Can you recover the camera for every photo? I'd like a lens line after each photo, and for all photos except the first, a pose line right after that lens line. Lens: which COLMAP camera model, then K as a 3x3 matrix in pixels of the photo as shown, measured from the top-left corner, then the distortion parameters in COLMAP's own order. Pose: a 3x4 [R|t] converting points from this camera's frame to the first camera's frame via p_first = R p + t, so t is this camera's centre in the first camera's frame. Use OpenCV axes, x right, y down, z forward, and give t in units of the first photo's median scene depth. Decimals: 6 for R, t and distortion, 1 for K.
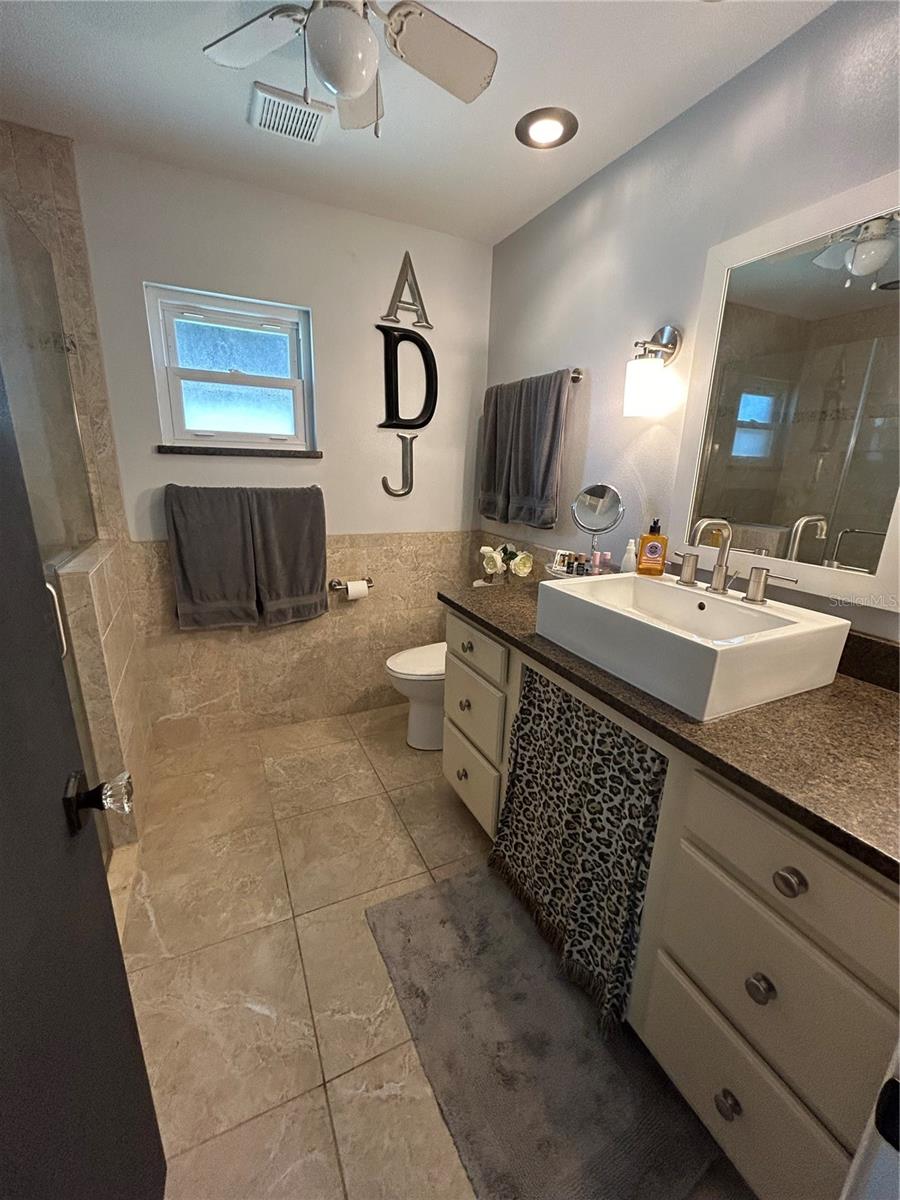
lens RADIAL K [[487.2, 0, 450.0], [0, 487.2, 600.0], [0, 0, 1]] dist [0.000463, 0.000261]
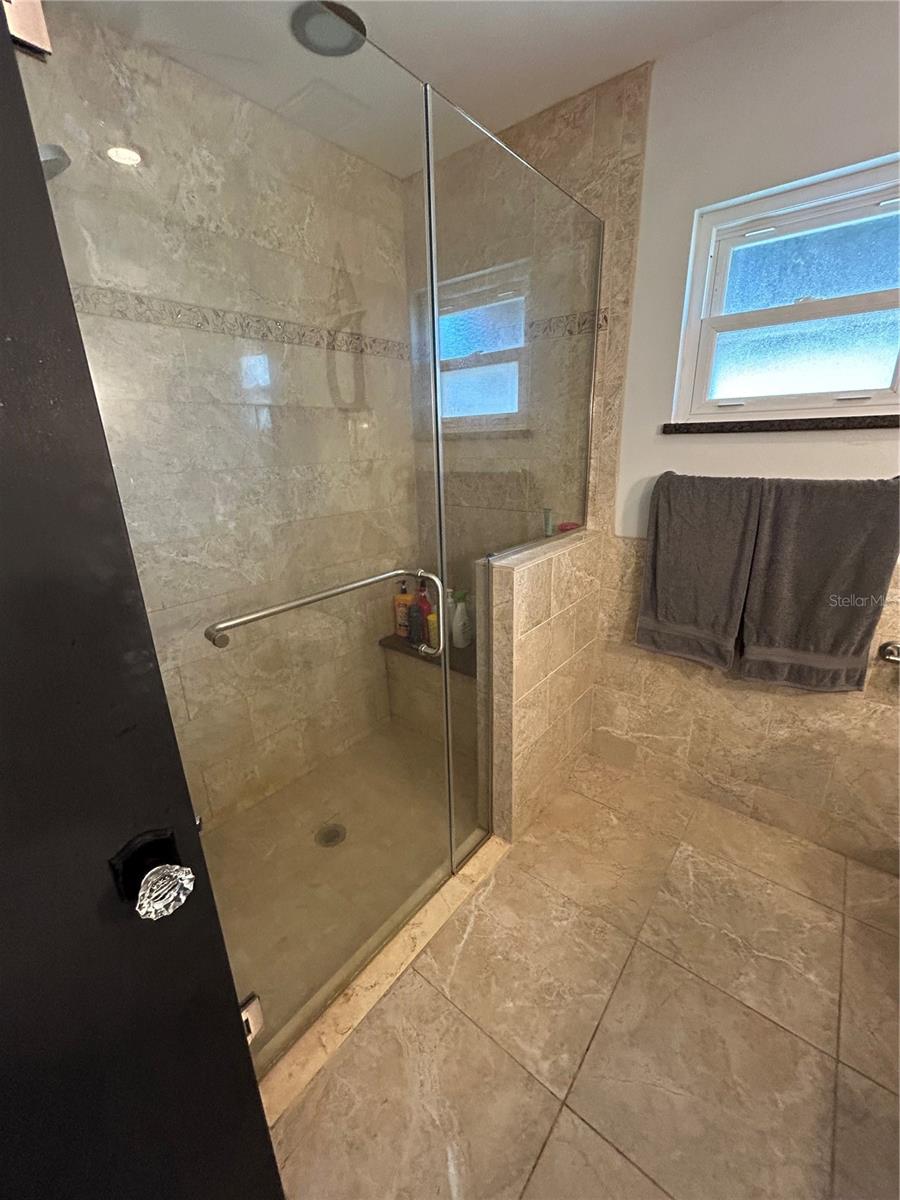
lens RADIAL K [[487.2, 0, 450.0], [0, 487.2, 600.0], [0, 0, 1]] dist [0.000463, 0.000261]
pose [[0.423411, 0.244362, -0.872359, 0.030834], [-0.206876, 0.963572, 0.169502, -0.089662], [0.882001, 0.108701, 0.458540, 0.312473]]
